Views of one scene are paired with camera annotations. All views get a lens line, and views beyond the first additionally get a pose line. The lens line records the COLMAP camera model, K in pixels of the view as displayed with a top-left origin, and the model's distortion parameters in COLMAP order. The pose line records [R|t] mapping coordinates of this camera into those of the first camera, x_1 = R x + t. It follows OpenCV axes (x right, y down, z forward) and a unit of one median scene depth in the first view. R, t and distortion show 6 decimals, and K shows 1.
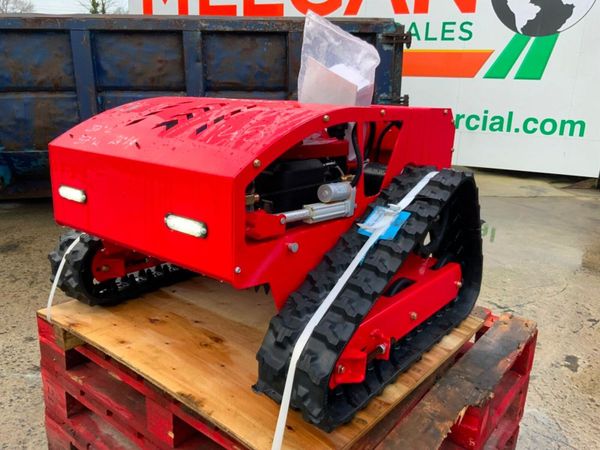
lens RADIAL K [[499.2, 0, 302.5], [0, 499.2, 225.2], [0, 0, 1]] dist [-0.010711, -0.005076]
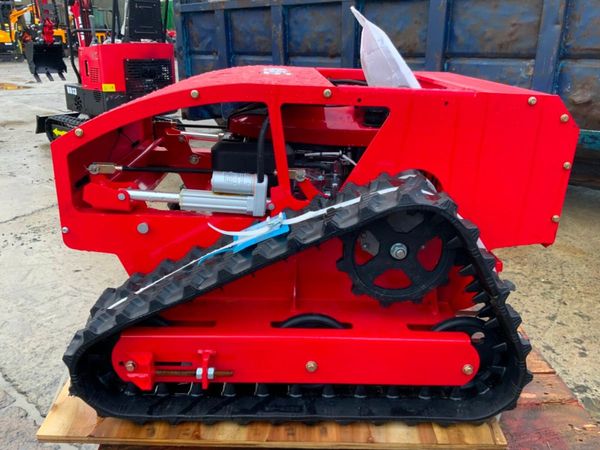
lens RADIAL K [[499.2, 0, 300.7], [0, 499.2, 224.7], [0, 0, 1]] dist [-0.010711, -0.005076]
pose [[0.643671, 0.251657, -0.722742, 0.205800], [-0.206141, 0.966496, 0.152943, -0.040235], [0.737016, 0.050542, 0.673983, 0.136849]]
